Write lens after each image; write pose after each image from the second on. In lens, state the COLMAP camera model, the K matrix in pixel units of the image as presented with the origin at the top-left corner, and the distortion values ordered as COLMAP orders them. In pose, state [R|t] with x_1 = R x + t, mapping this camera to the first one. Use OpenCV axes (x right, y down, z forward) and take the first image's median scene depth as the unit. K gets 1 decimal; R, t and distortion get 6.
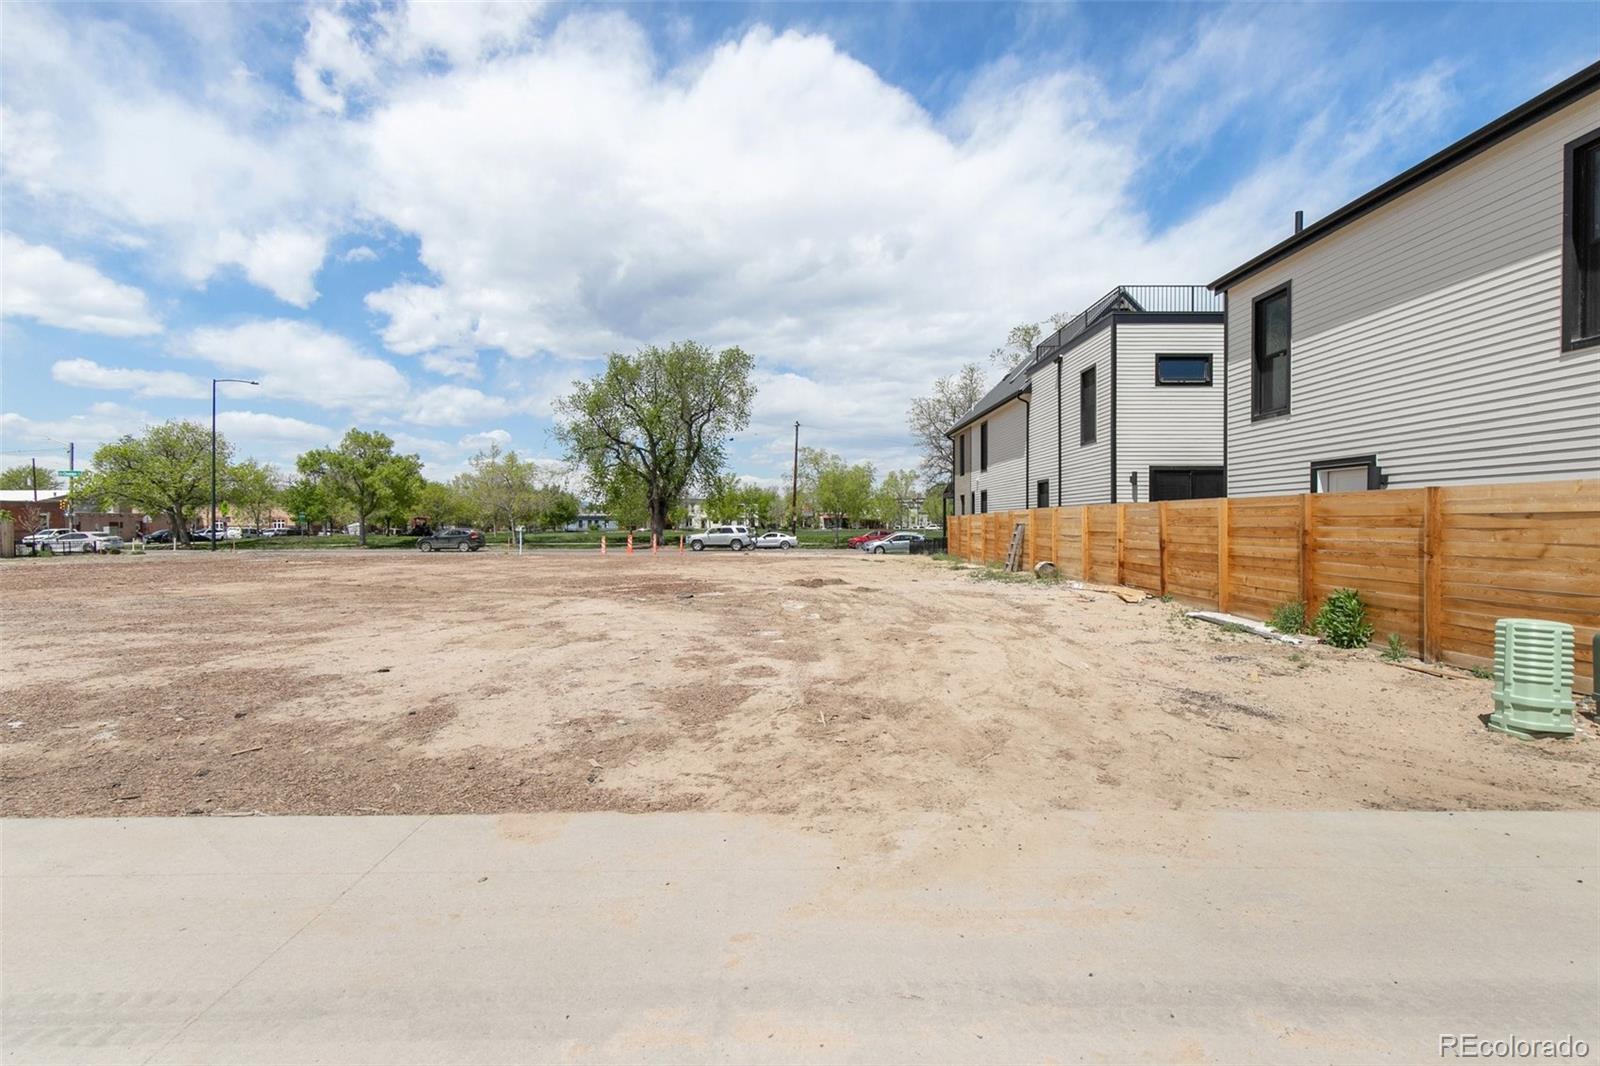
lens RADIAL K [[743.2, 0, 812.2], [0, 743.2, 534.8], [0, 0, 1]] dist [0.010972, -0.000219]
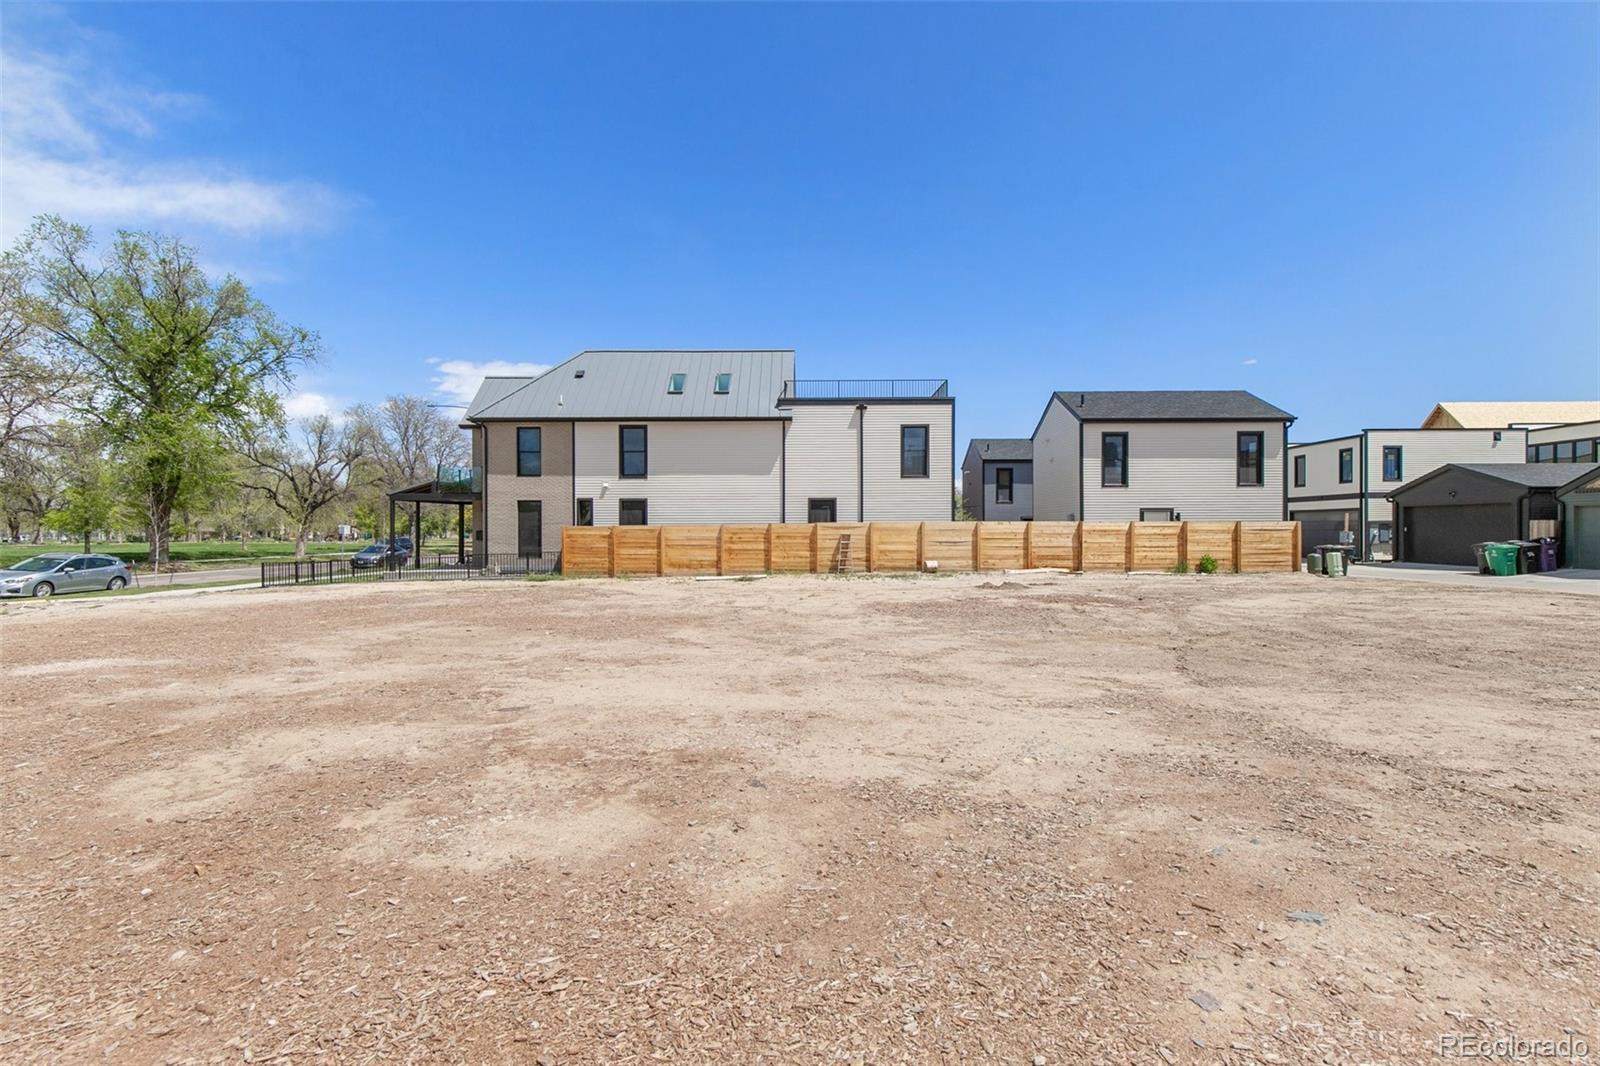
lens RADIAL K [[736.5, 0, 800.0], [0, 736.5, 533.0], [0, 0, 1]] dist [0.009637, -0.000508]
pose [[0.004700, 0.009867, 0.999940, -1.166856], [0.018761, 0.999774, -0.009953, -0.007165], [-0.999813, 0.018806, 0.004514, 1.374669]]
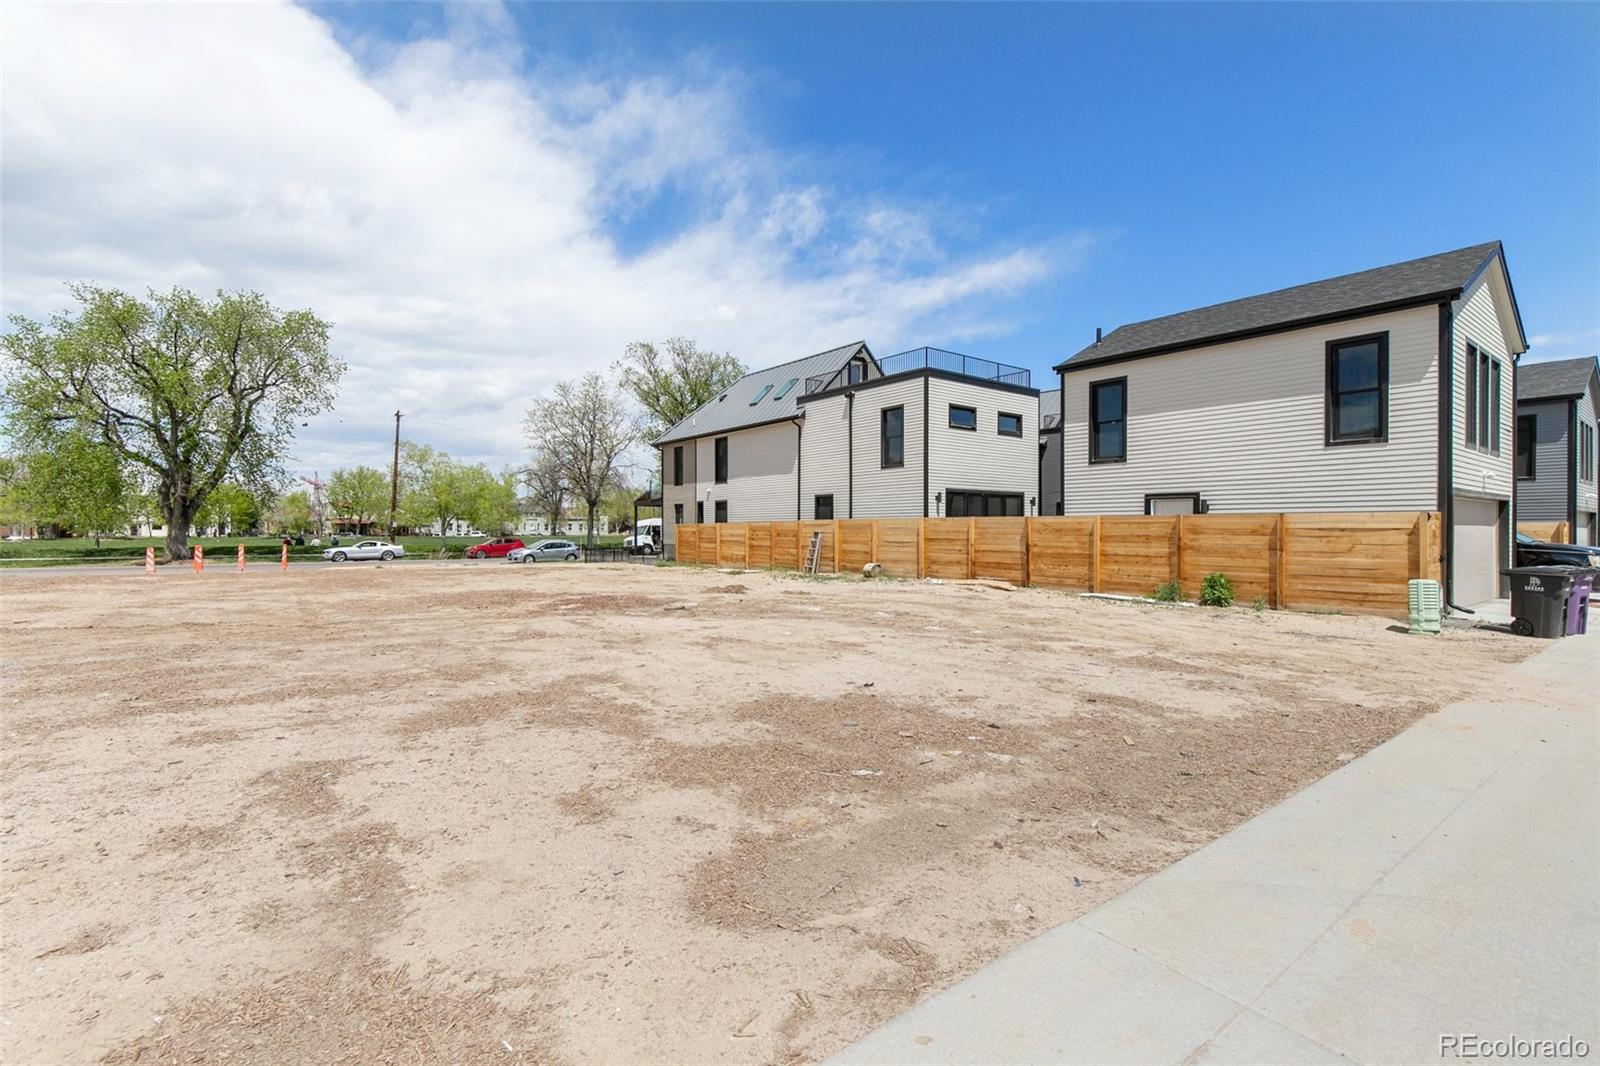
lens RADIAL K [[736.5, 0, 800.0], [0, 736.5, 533.0], [0, 0, 1]] dist [0.009637, -0.000508]
pose [[0.788802, -0.000559, 0.614647, -0.558863], [0.007182, 0.999940, -0.008308, -0.004665], [-0.614606, 0.010968, 0.788758, 0.141420]]
